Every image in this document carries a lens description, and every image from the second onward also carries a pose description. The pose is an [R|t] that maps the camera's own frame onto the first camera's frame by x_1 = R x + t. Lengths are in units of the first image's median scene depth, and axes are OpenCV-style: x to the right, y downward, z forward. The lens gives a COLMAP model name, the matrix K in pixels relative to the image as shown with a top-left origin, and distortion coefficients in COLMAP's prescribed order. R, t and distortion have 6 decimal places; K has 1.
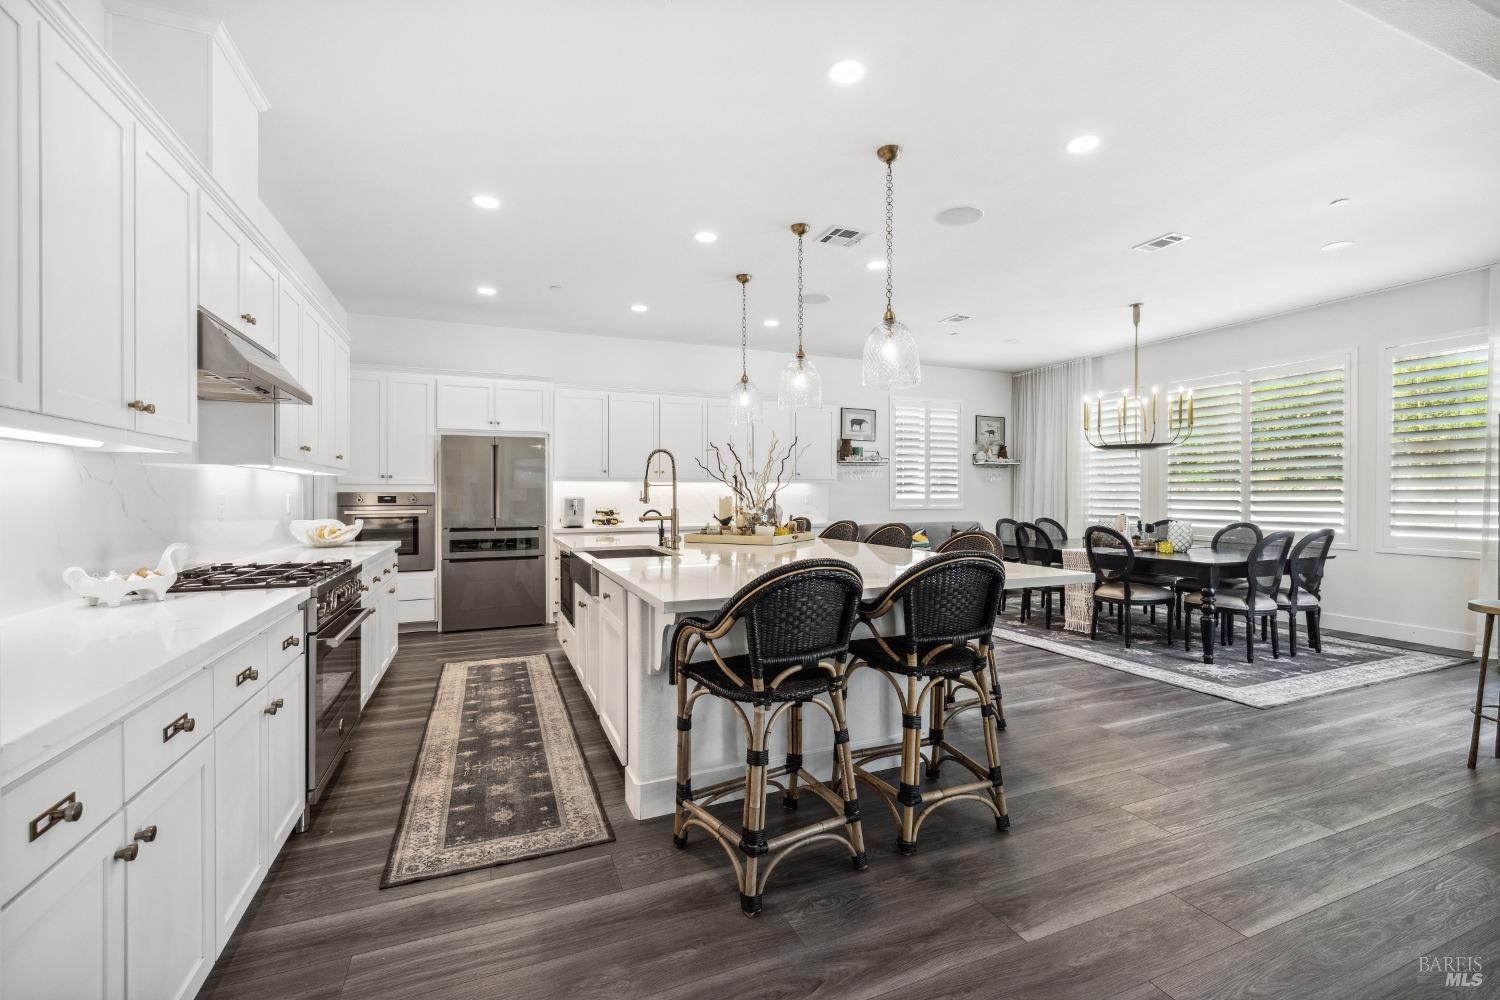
lens RADIAL K [[644.5, 0, 759.1], [0, 644.5, 498.1], [0, 0, 1]] dist [0.006678, -0.001805]
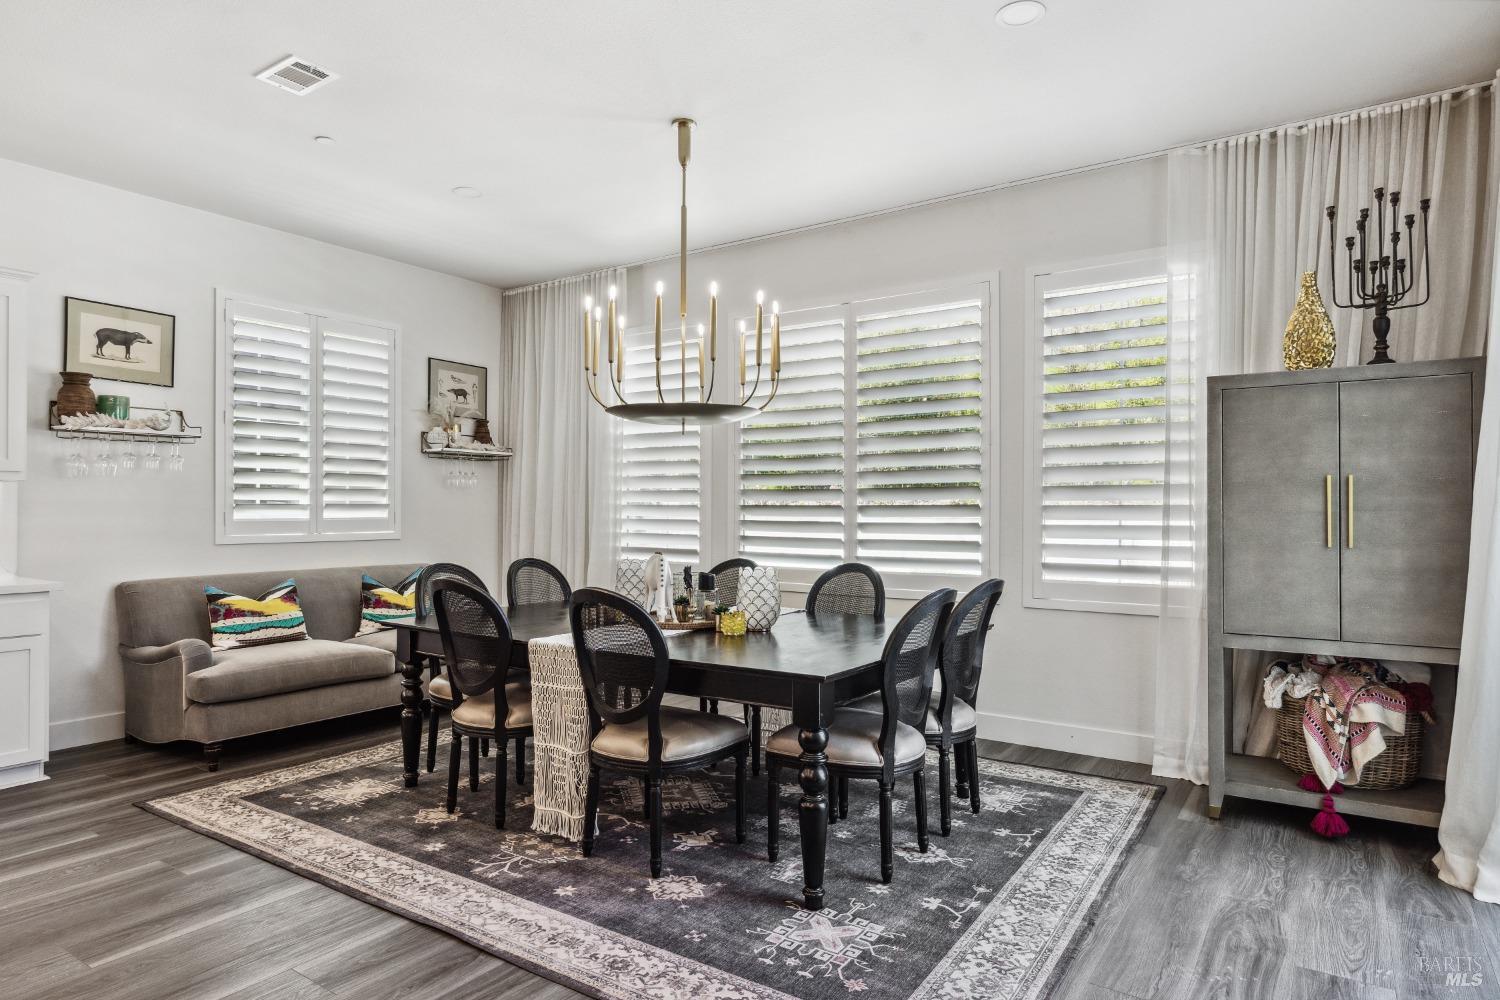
lens RADIAL K [[856.1, 0, 752.0], [0, 856.1, 509.2], [0, 0, 1]] dist [0.006717, -0.005695]
pose [[0.841289, 0.003990, 0.540571, 0.281399], [-0.000301, 0.999976, -0.006912, -0.003230], [-0.540586, 0.005652, 0.841270, 0.433341]]
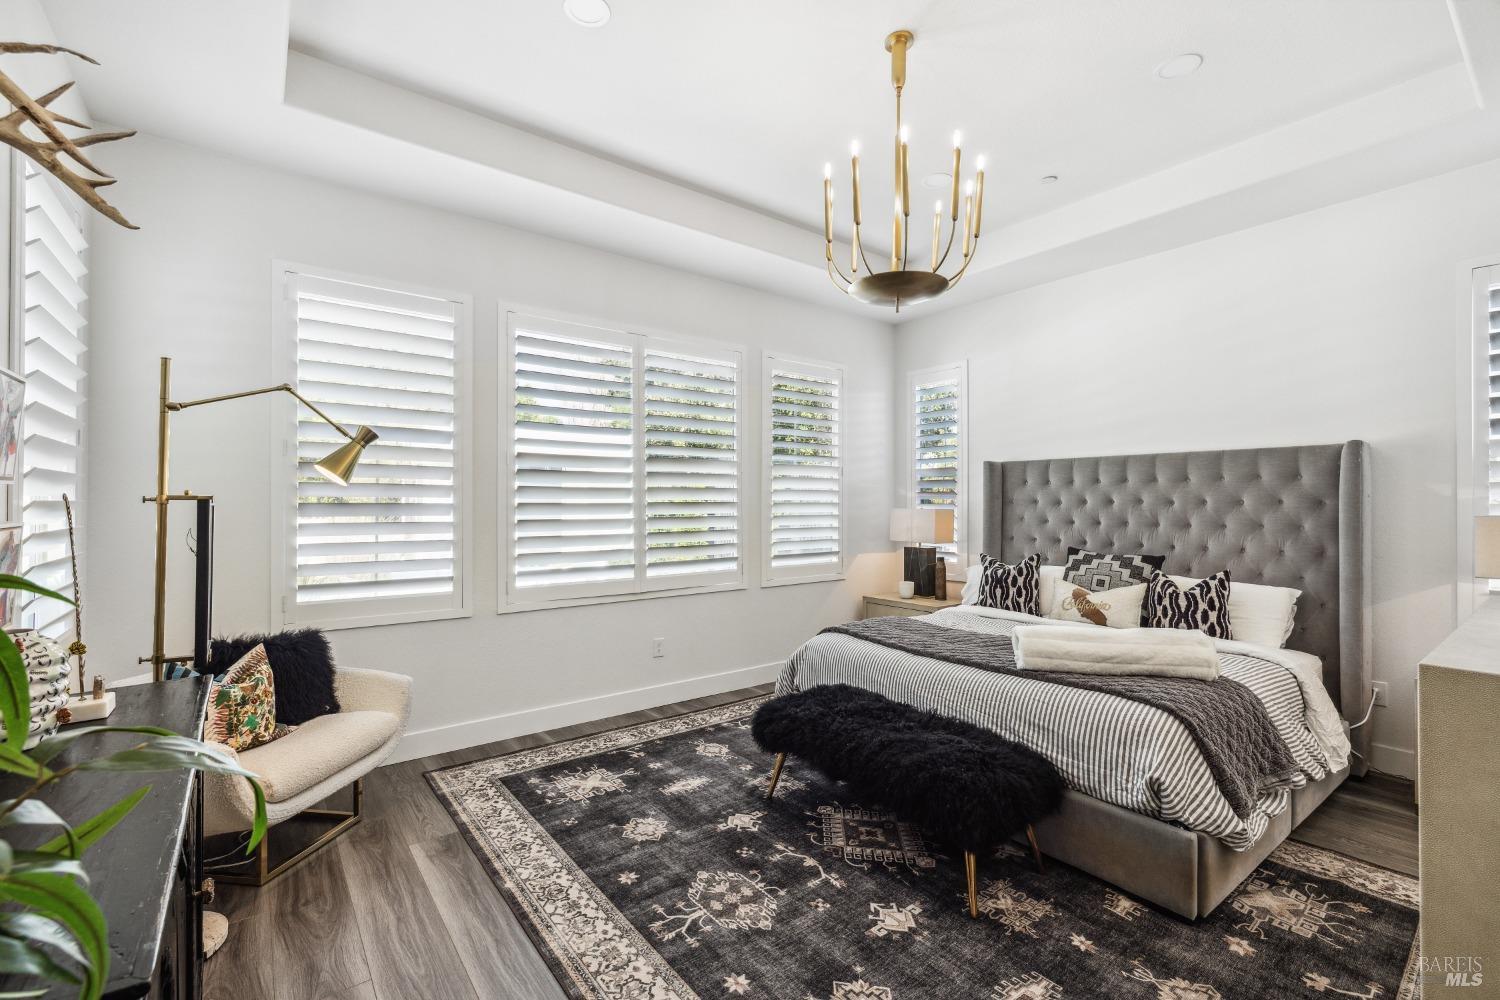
lens RADIAL K [[644.5, 0, 753.7], [0, 644.5, 503.8], [0, 0, 1]] dist [0.006678, -0.001805]
pose [[-0.970548, -0.009281, -0.240729, 0.757896], [-0.009140, 0.999957, -0.001701, -0.026932], [0.240734, 0.000550, -0.970591, 1.406730]]
